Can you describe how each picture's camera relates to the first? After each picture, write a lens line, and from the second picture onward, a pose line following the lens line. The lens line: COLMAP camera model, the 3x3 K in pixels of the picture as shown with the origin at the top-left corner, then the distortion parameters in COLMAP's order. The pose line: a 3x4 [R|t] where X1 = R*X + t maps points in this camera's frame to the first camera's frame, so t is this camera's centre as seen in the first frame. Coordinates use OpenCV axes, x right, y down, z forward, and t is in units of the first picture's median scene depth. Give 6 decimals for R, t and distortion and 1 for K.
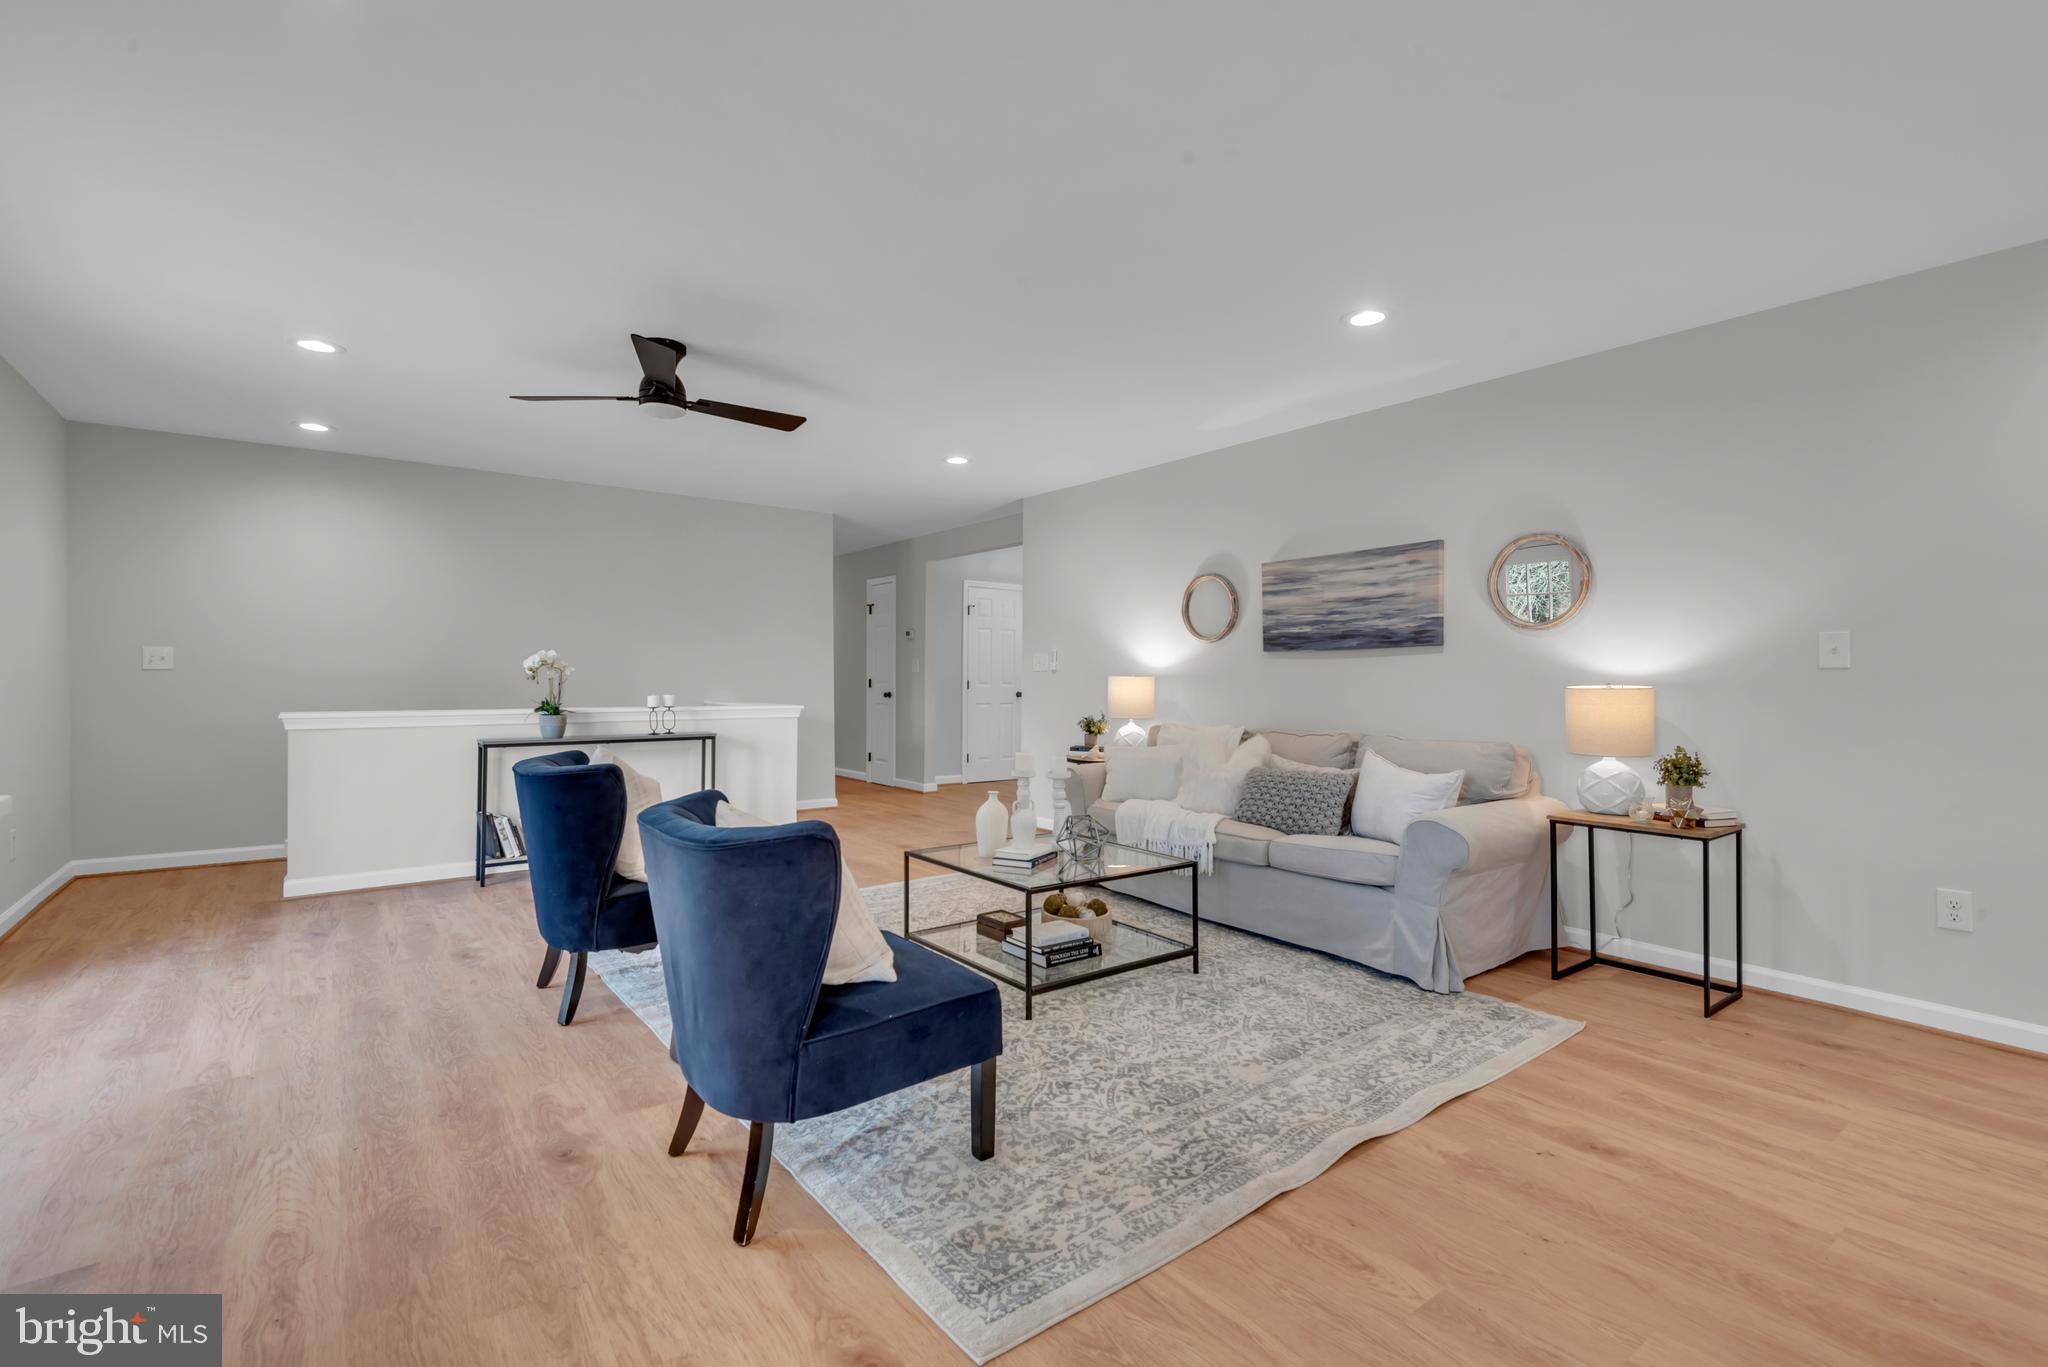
lens RADIAL K [[939.6, 0, 1030.3], [0, 939.6, 674.8], [0, 0, 1]] dist [0.033390, -0.013113]
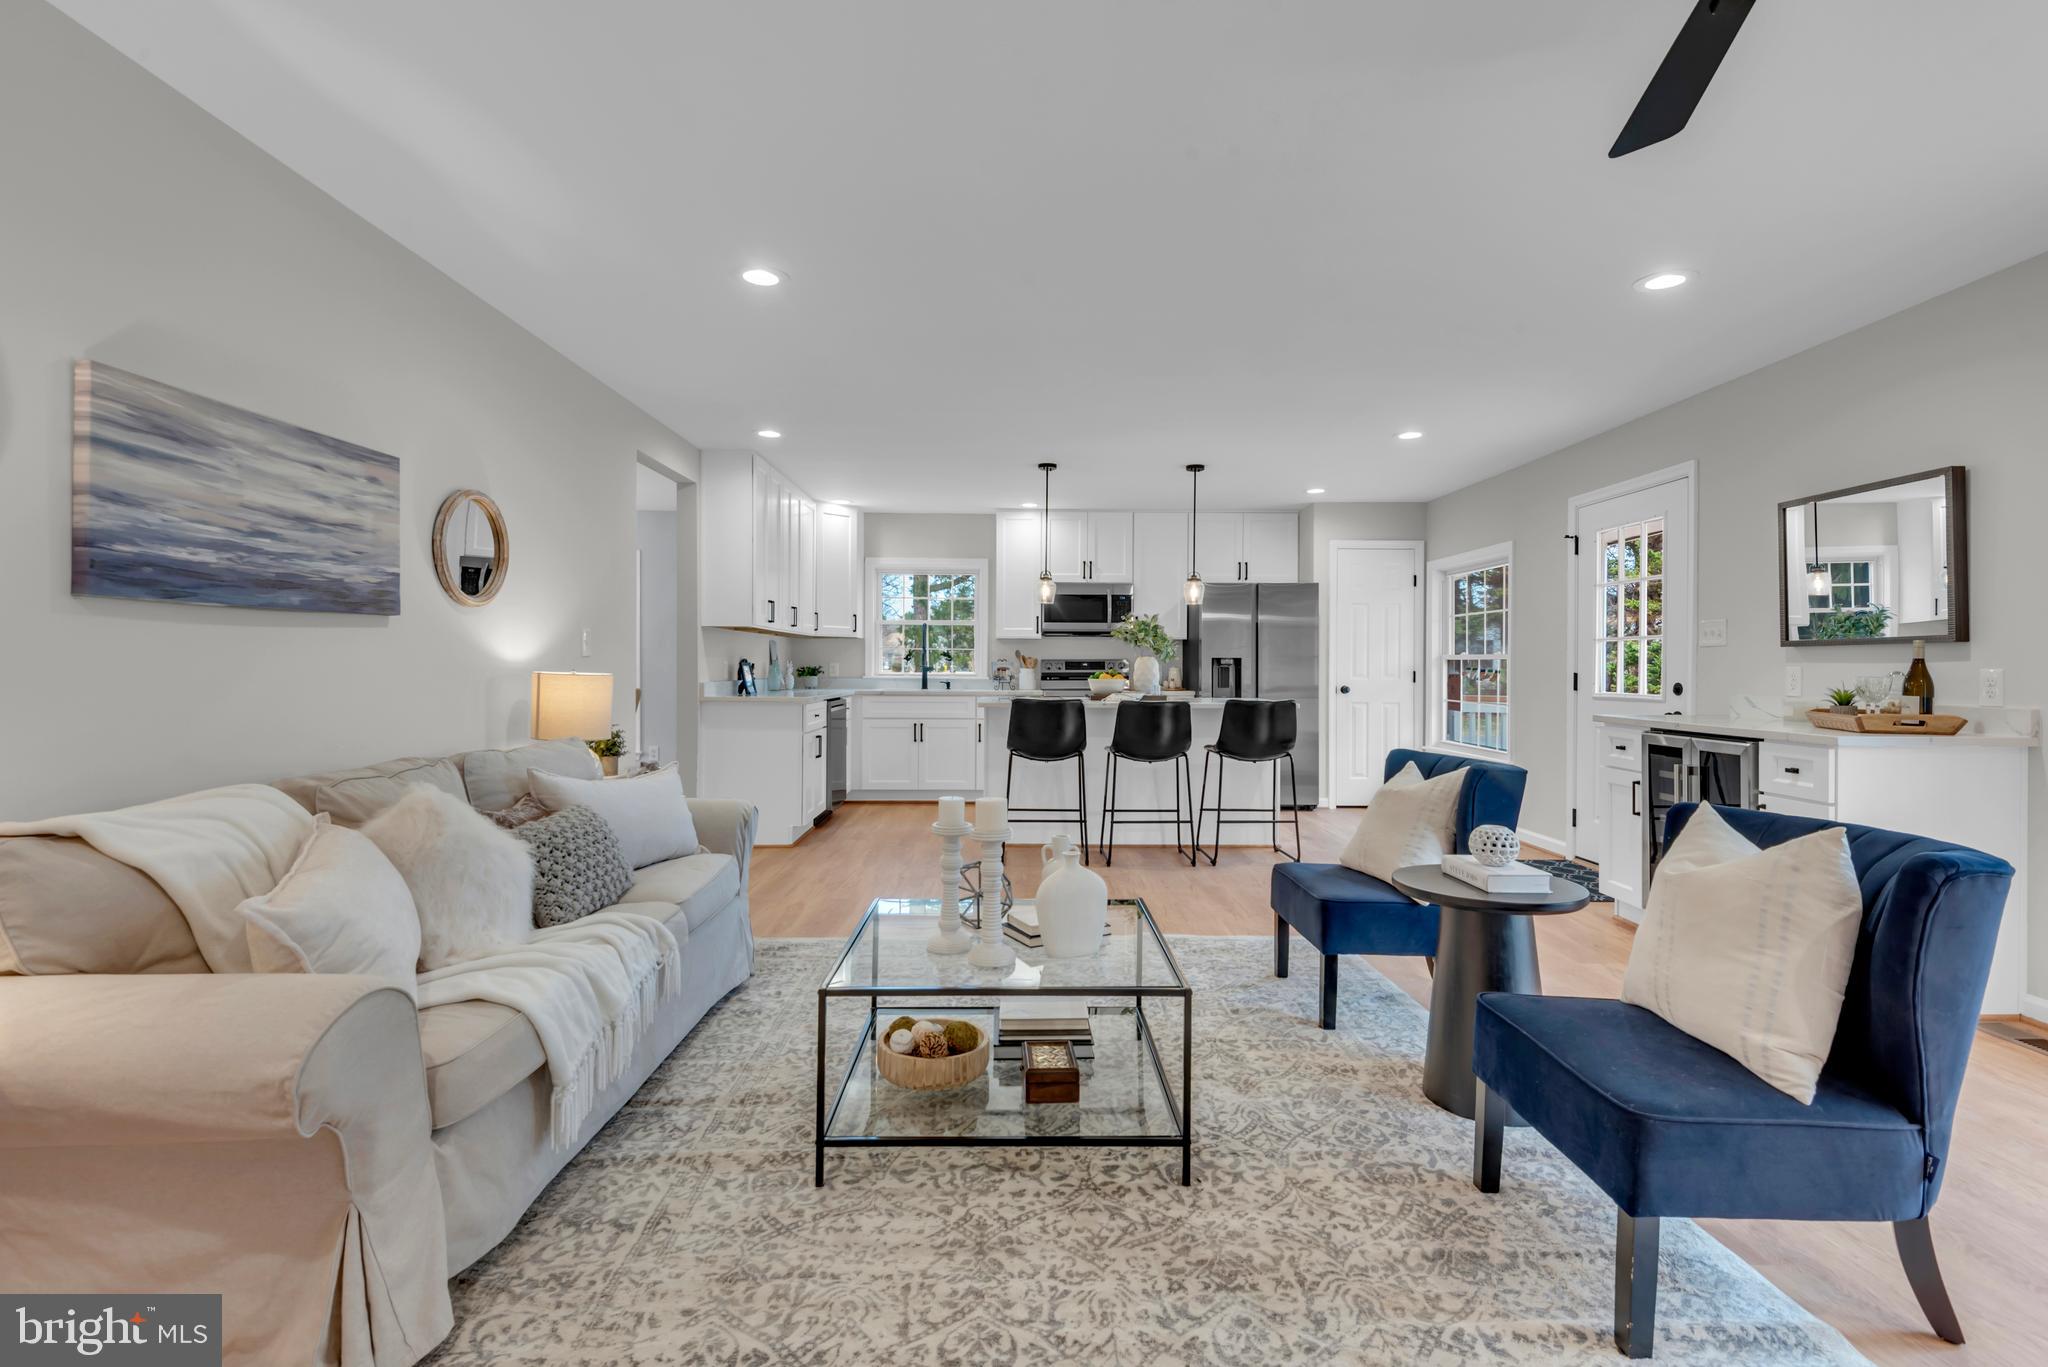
lens RADIAL K [[966.0, 0, 1024.6], [0, 966.0, 655.5], [0, 0, 1]] dist [0.025621, -0.012614]
pose [[-0.806013, -0.002580, 0.591892, -0.331146], [-0.010307, 0.999900, -0.009677, -0.000808], [-0.591807, -0.013901, -0.805960, 1.276823]]
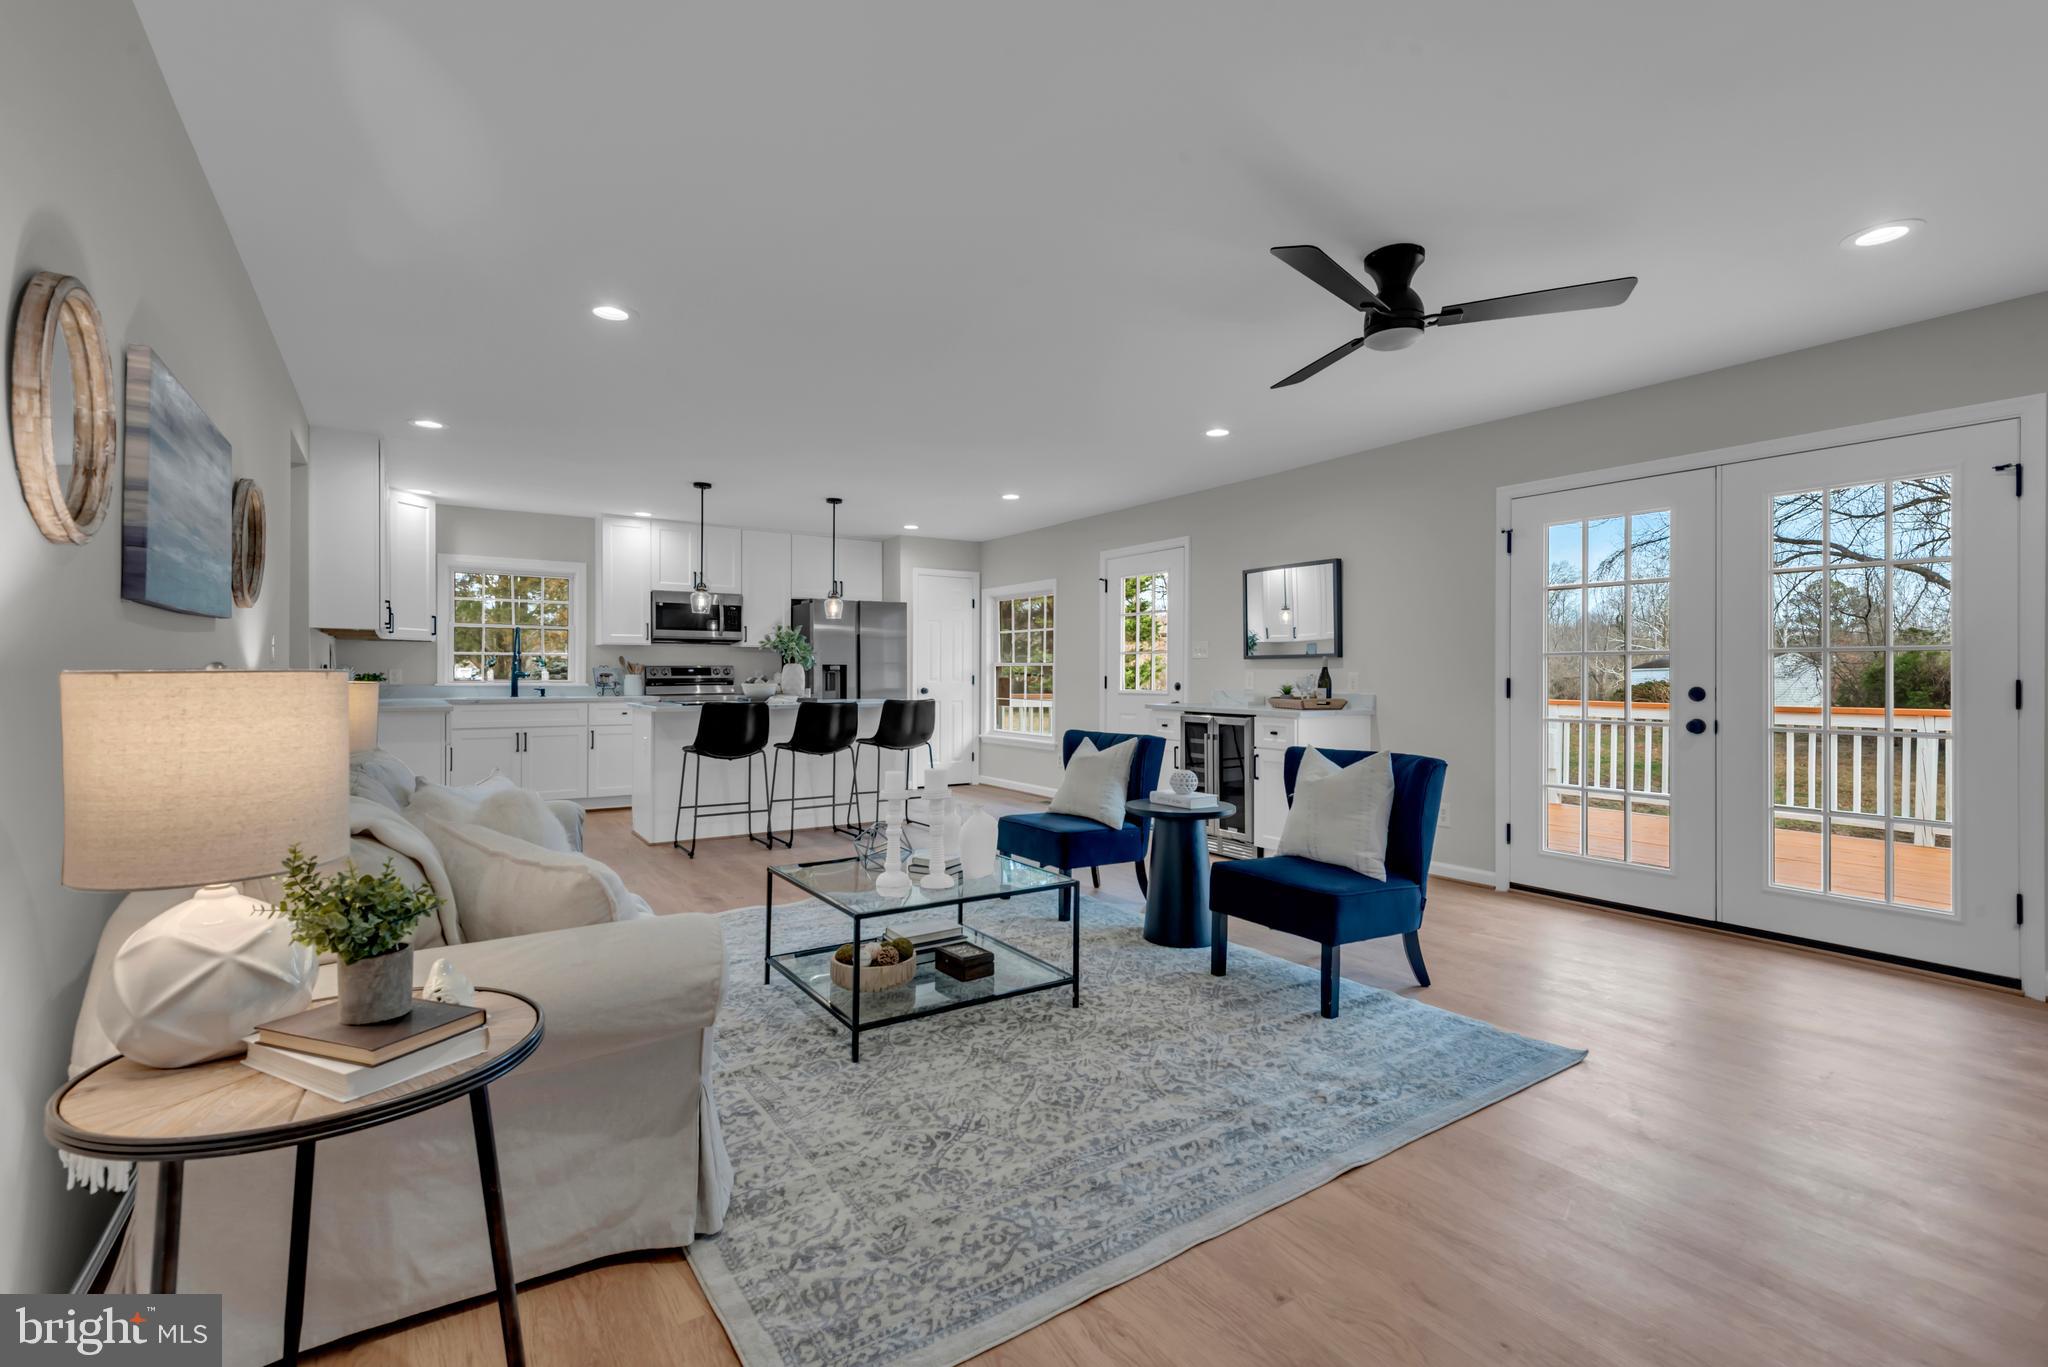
lens RADIAL K [[919.5, 0, 1034.9], [0, 919.5, 663.5], [0, 0, 1]] dist [0.036911, -0.000584]
pose [[-0.997753, -0.006714, 0.066664, -0.126099], [-0.007537, 0.999898, -0.012099, 0.000671], [-0.066576, -0.012574, -0.997702, 1.549010]]
